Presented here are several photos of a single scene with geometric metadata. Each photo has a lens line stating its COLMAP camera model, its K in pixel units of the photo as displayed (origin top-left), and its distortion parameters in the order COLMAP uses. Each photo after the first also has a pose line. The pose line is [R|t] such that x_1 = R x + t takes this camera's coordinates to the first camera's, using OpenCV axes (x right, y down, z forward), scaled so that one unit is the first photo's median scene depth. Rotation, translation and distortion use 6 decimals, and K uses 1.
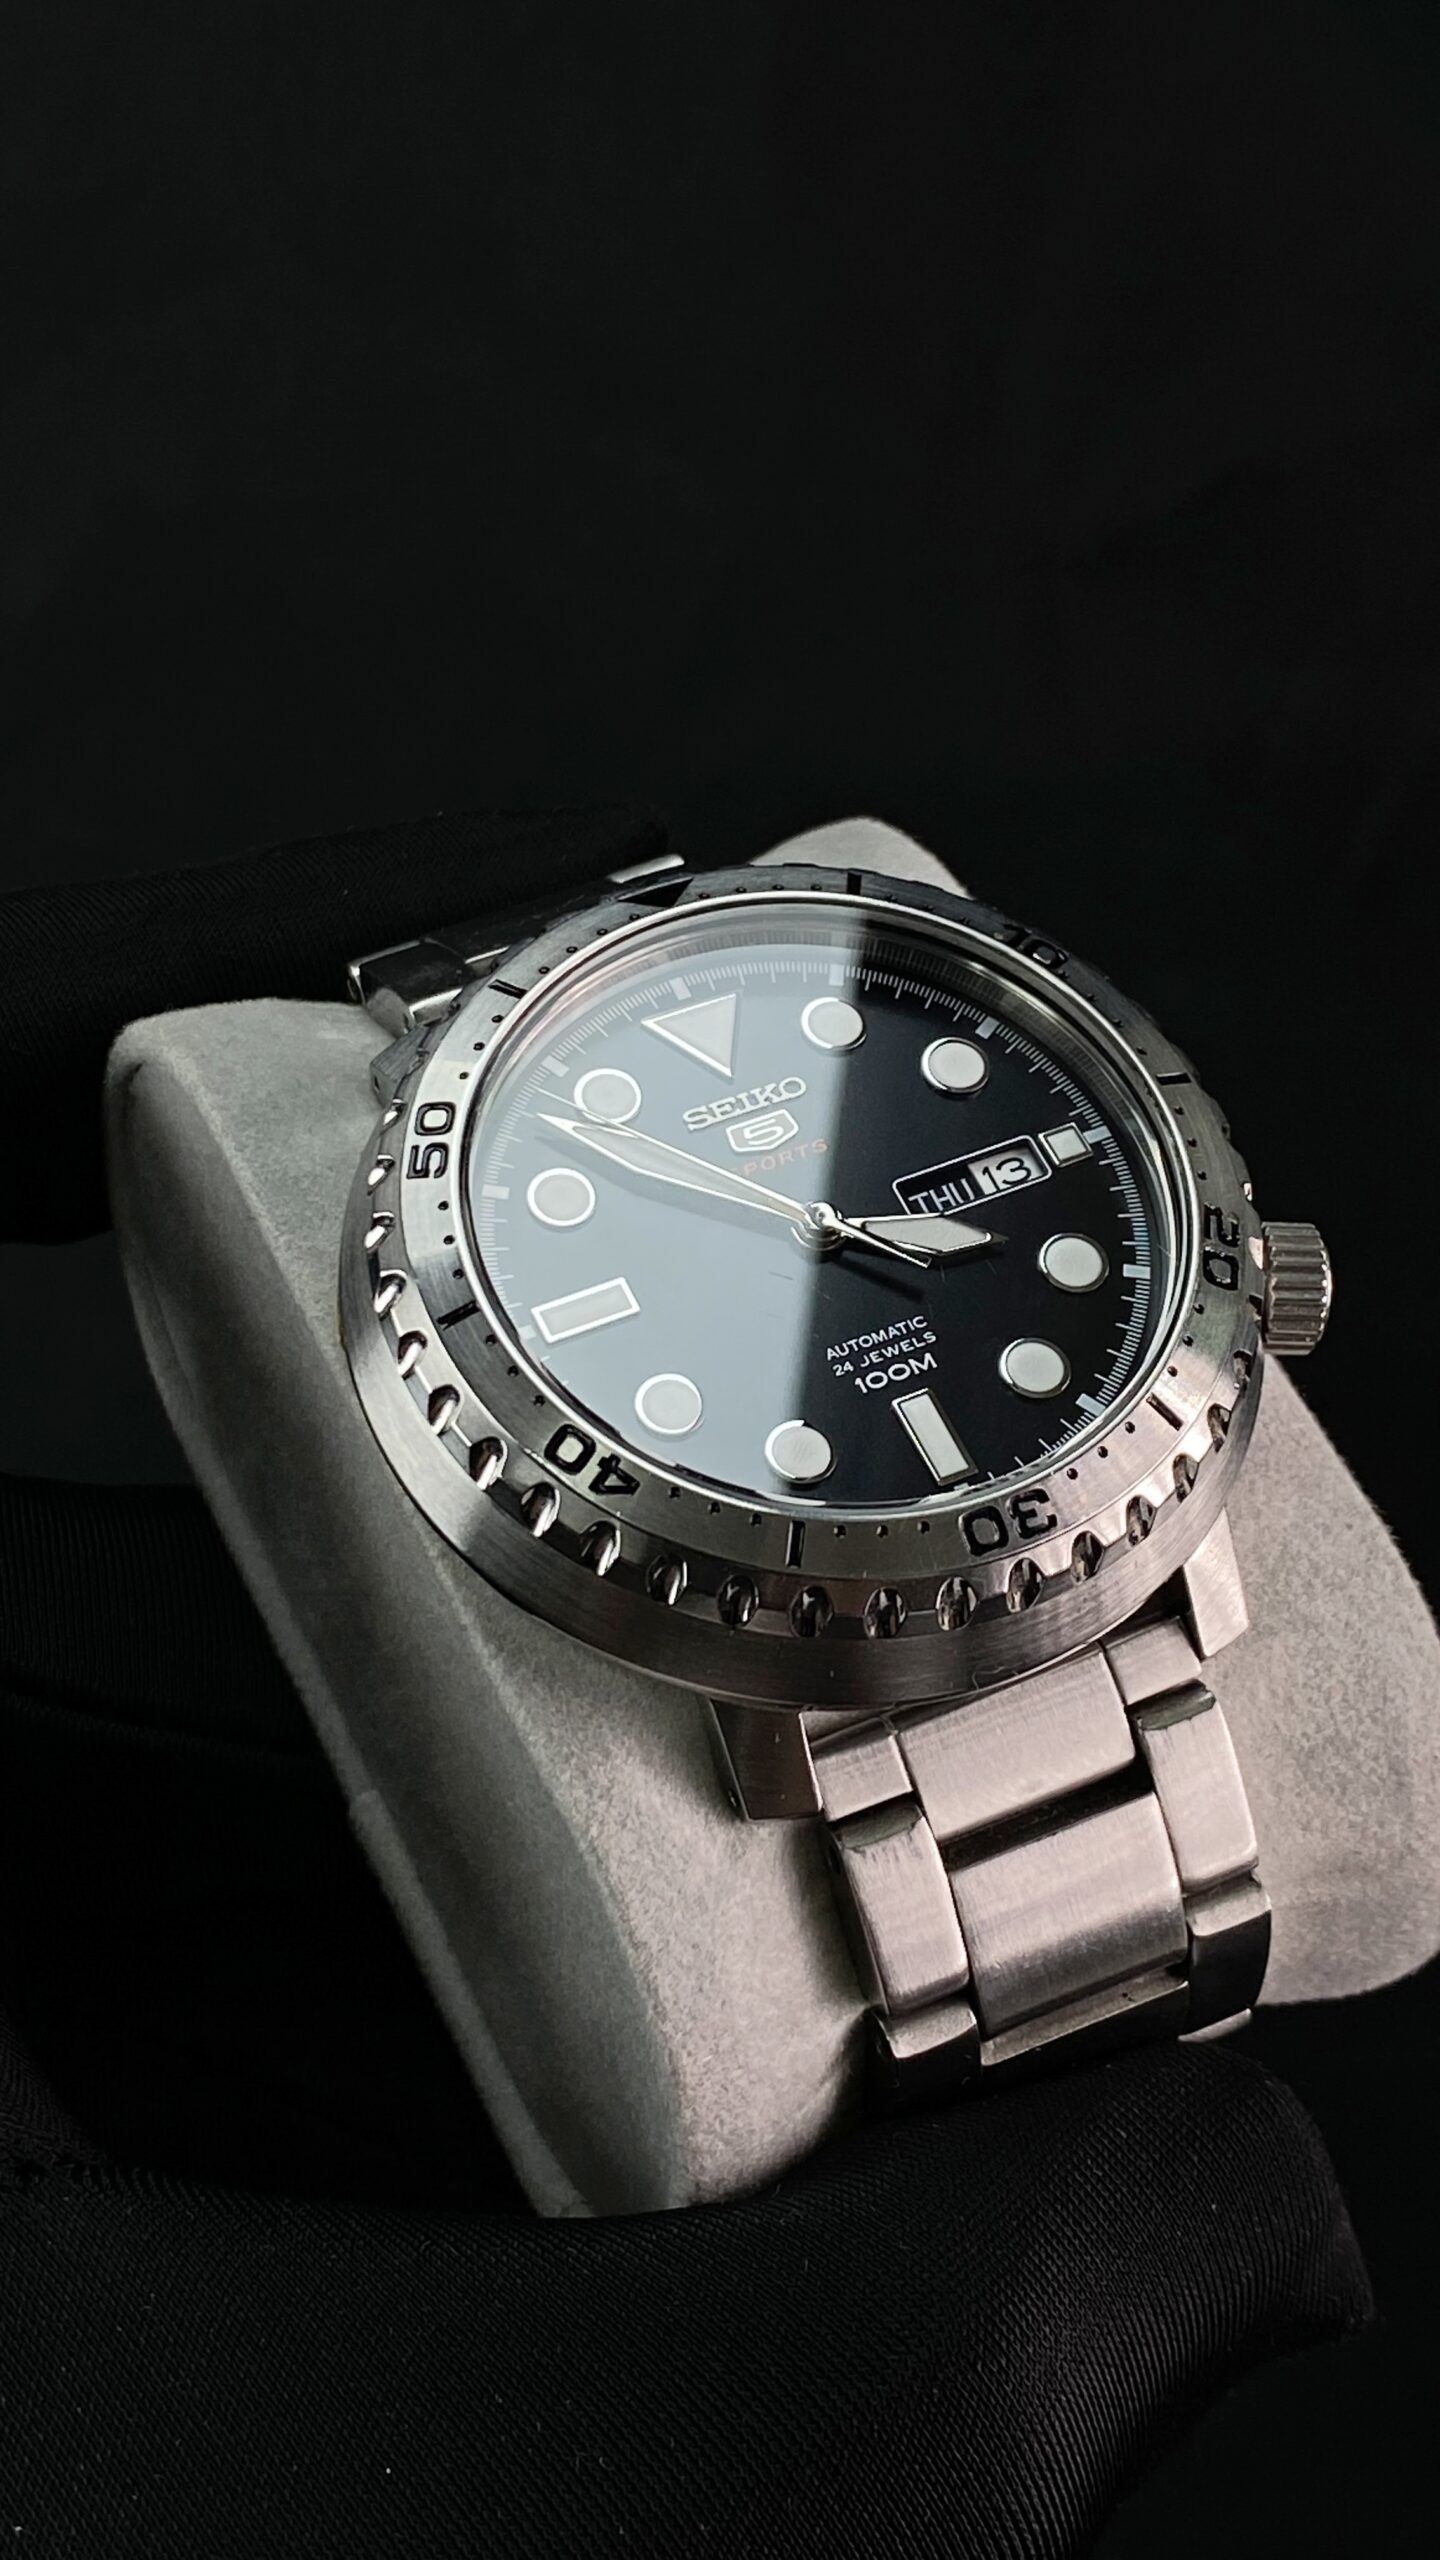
lens RADIAL K [[3580.8, 0, 720.0], [0, 3580.8, 1280.0], [0, 0, 1]] dist [0.011153, -0.000917]
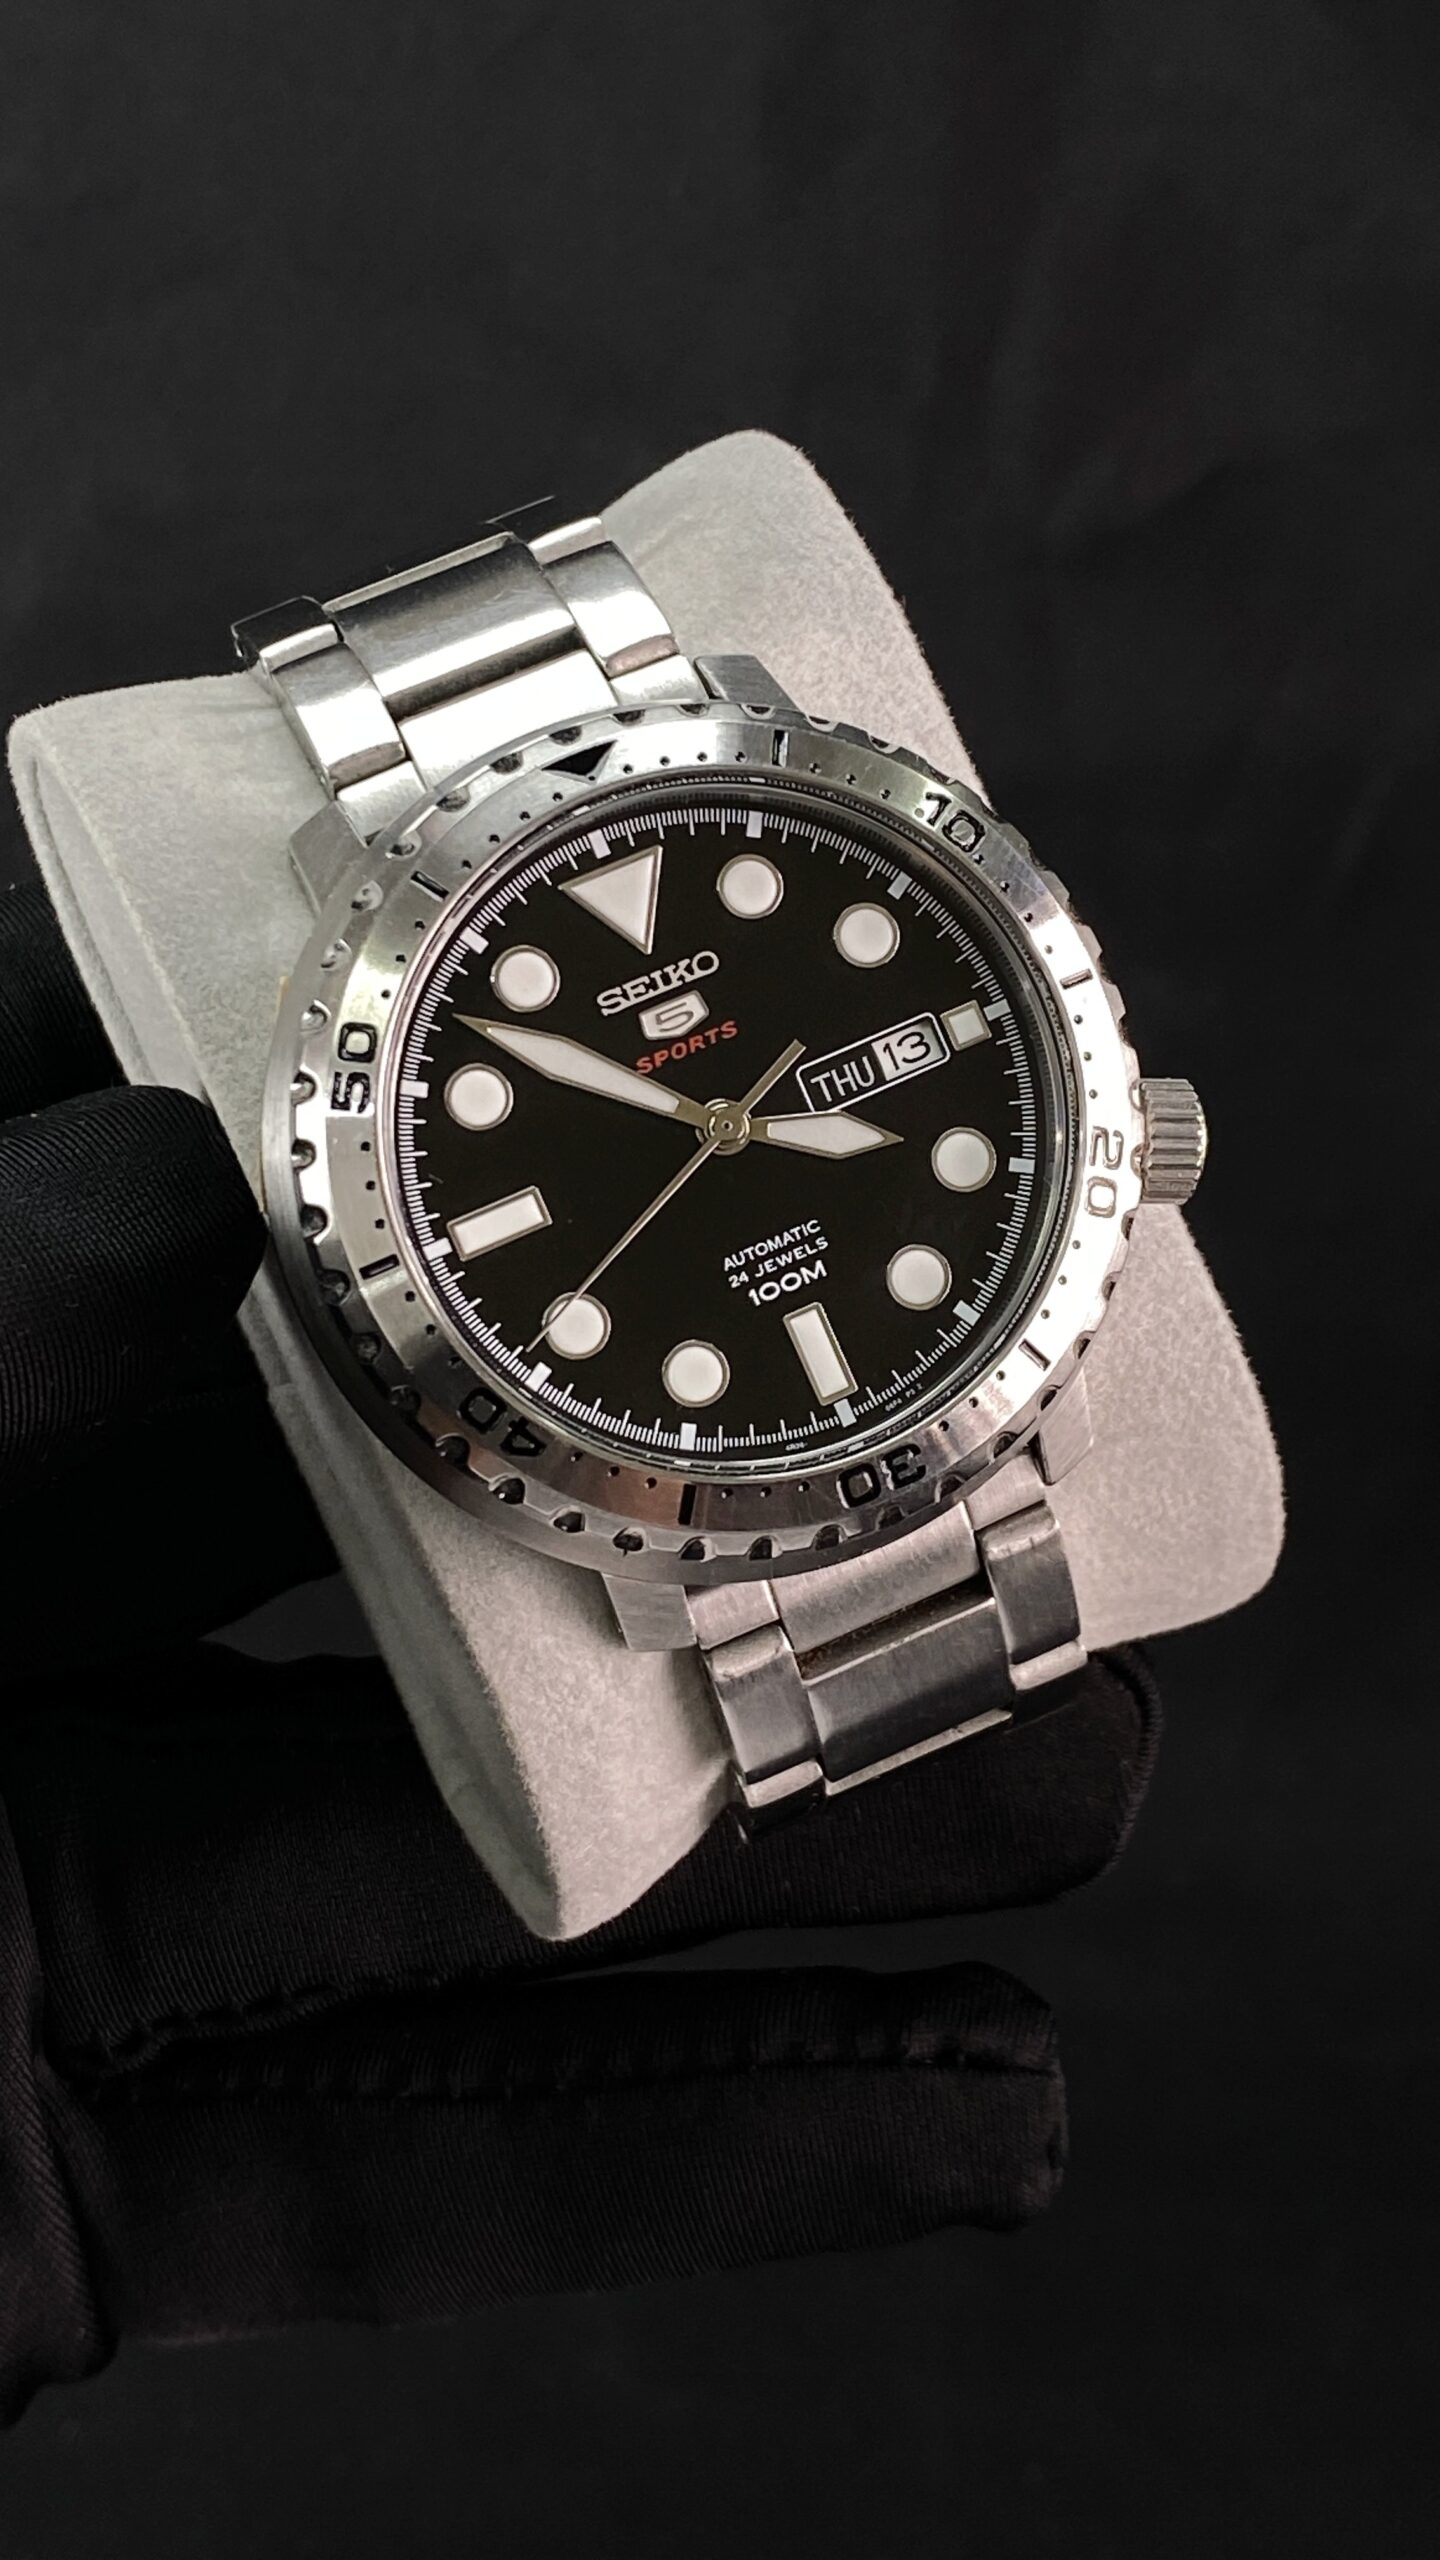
lens RADIAL K [[3580.8, 0, 720.0], [0, 3580.8, 1280.0], [0, 0, 1]] dist [0.011153, -0.000917]
pose [[0.998307, 0.035934, 0.045727, -0.019393], [-0.052834, 0.888990, 0.454868, -0.443958], [-0.024306, -0.456514, 0.889384, 0.046935]]
